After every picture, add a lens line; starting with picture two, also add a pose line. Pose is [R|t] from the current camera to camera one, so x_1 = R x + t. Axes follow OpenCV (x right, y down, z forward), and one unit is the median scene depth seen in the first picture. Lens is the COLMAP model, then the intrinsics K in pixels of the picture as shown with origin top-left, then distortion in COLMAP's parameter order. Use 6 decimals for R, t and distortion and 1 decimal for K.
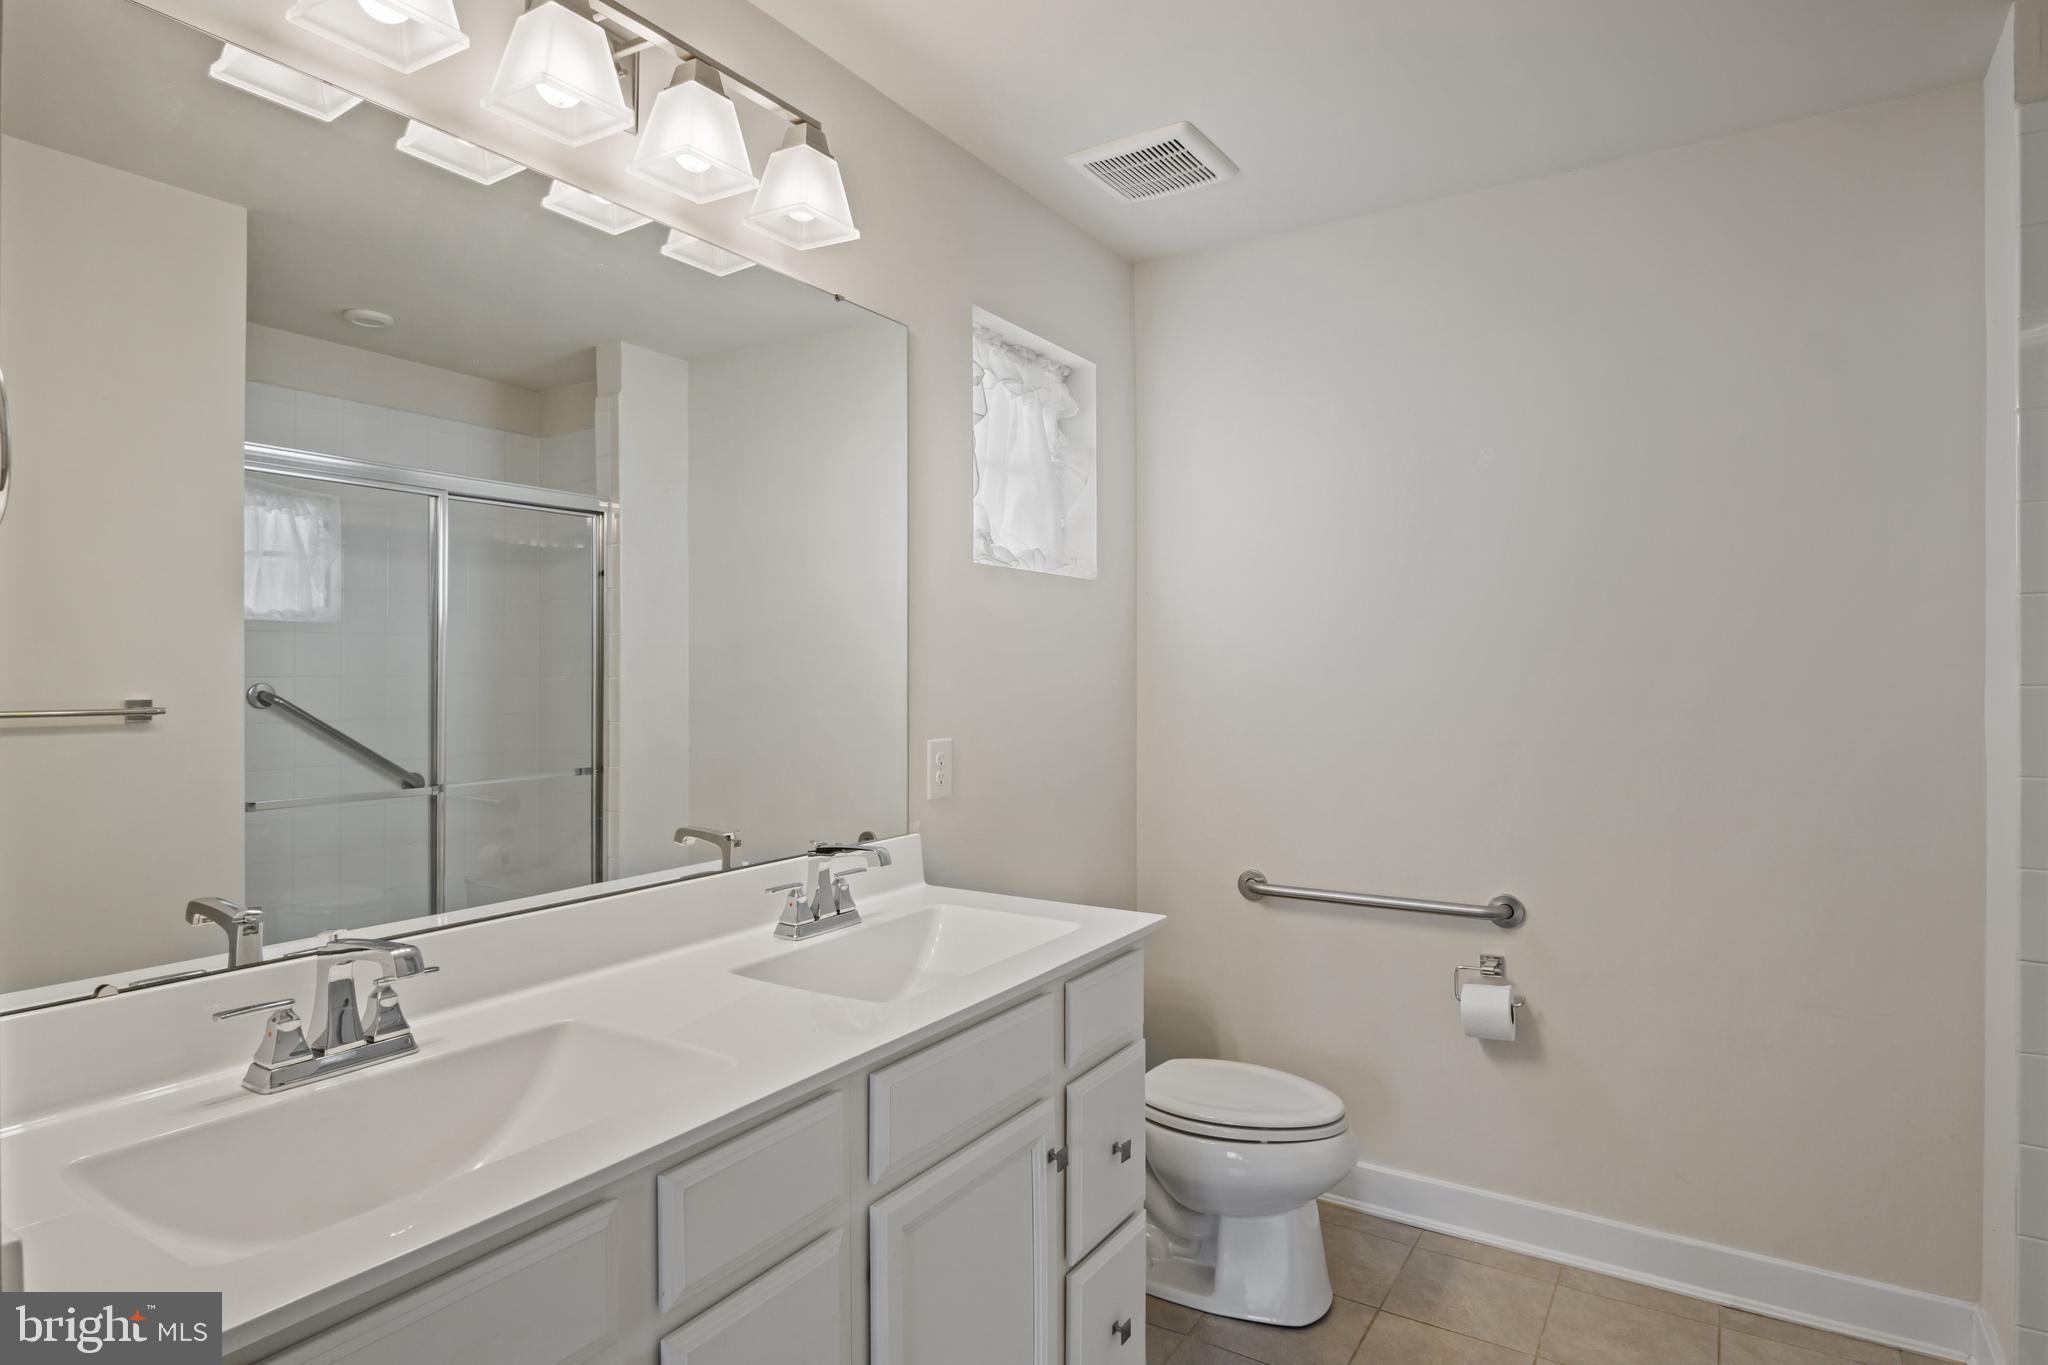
lens RADIAL K [[1102.4, 0, 1024.0], [0, 1102.4, 682.5], [0, 0, 1]] dist [-0.001348, -0.000142]
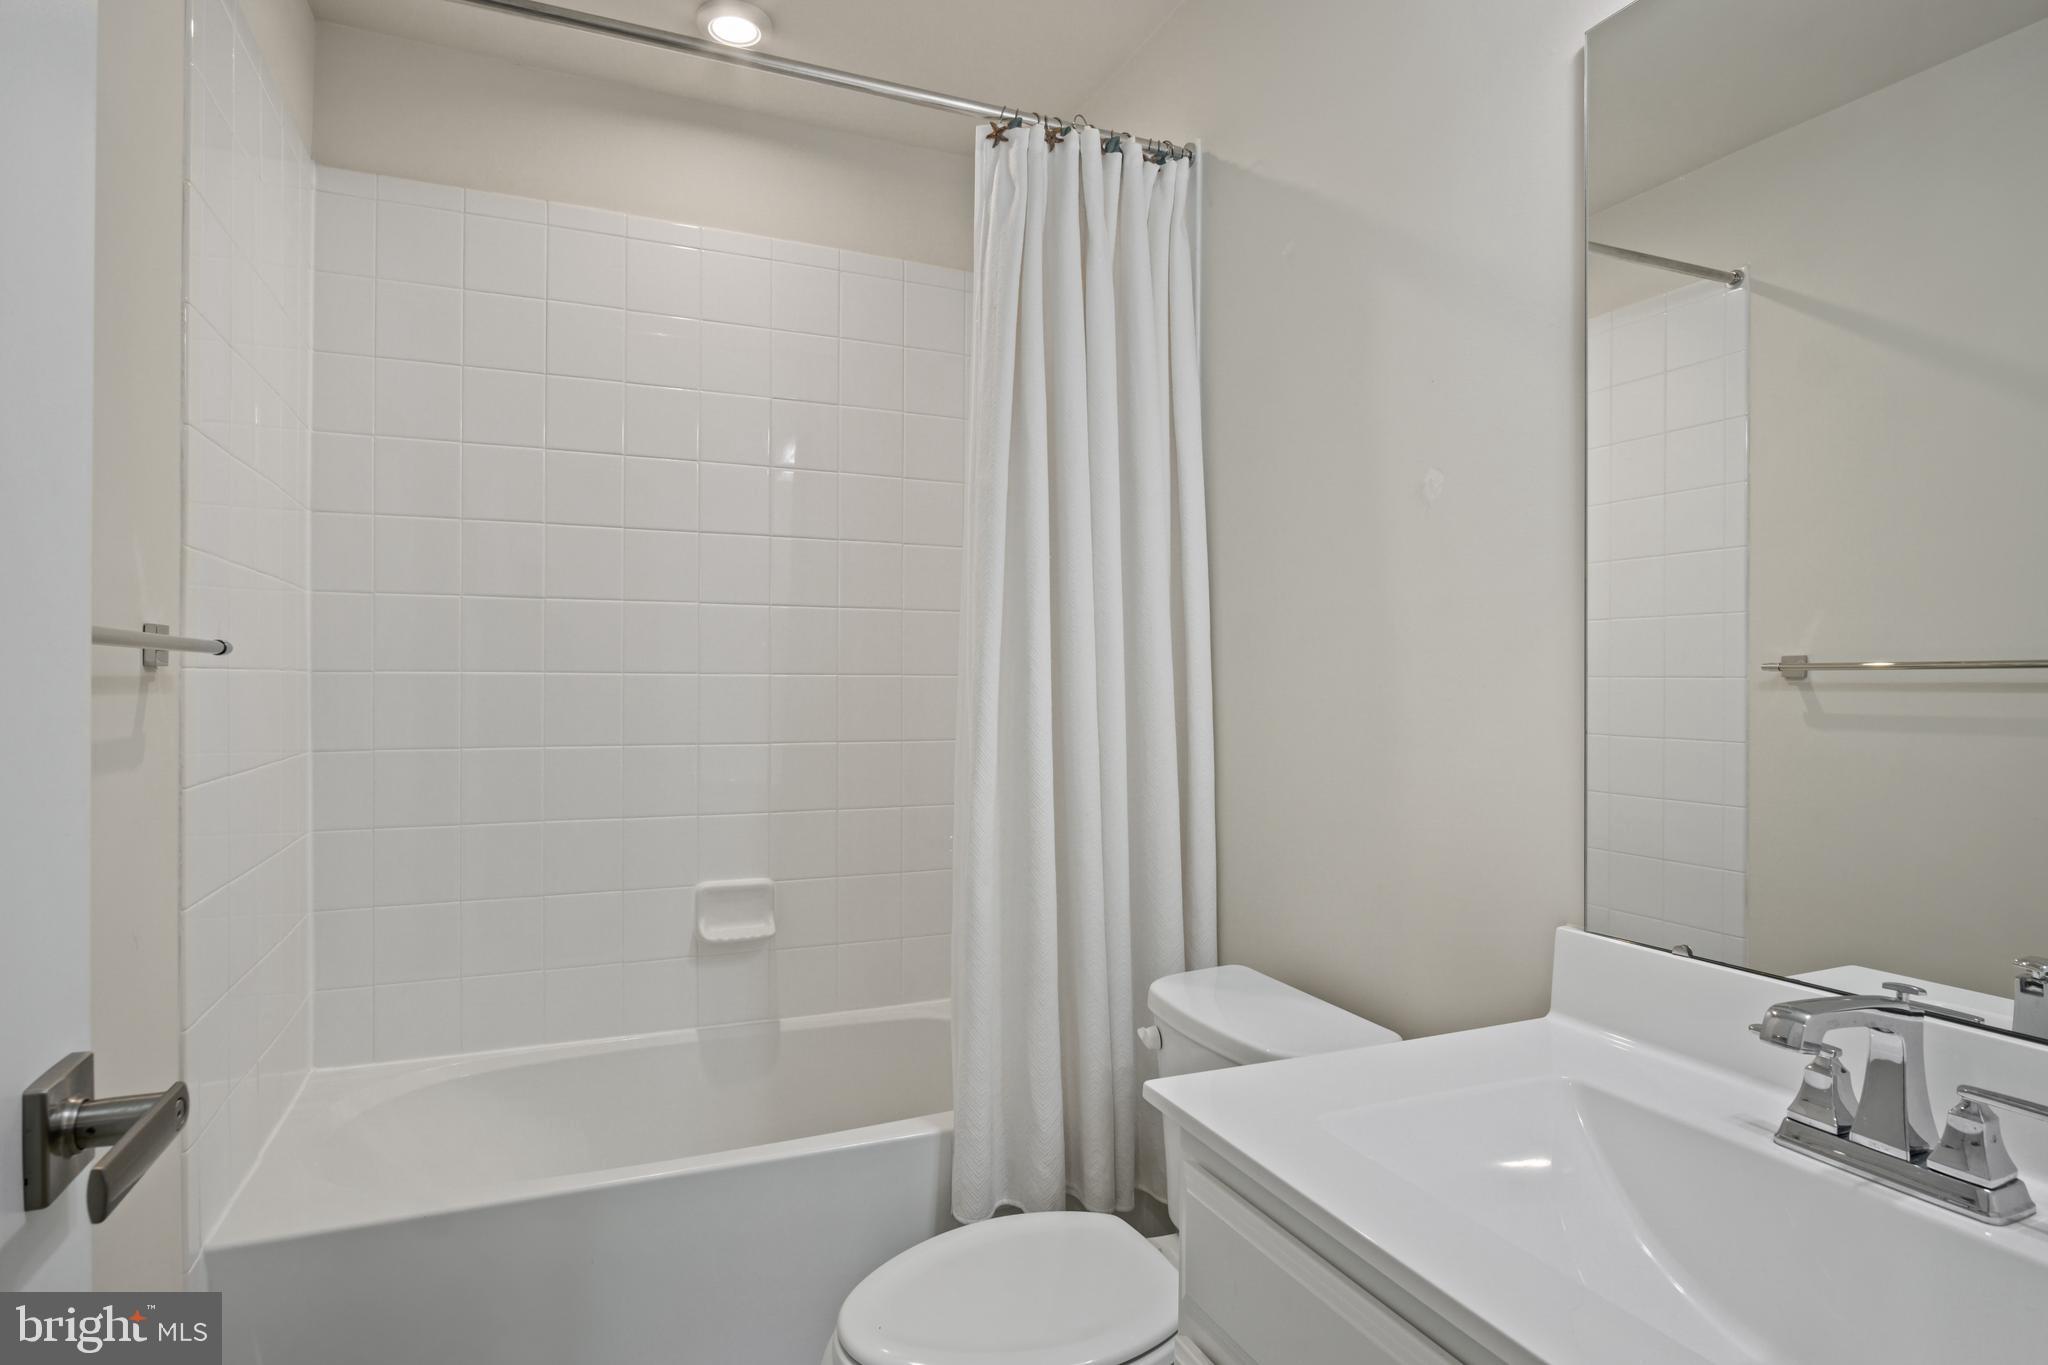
lens RADIAL K [[1102.4, 0, 1024.0], [0, 1102.4, 682.5], [0, 0, 1]] dist [-0.001348, -0.000142]
pose [[-0.571708, -0.001117, -0.820456, 0.278097], [-0.001220, 0.999999, -0.000512, 0.038856], [0.820456, 0.000708, -0.571709, 0.987556]]
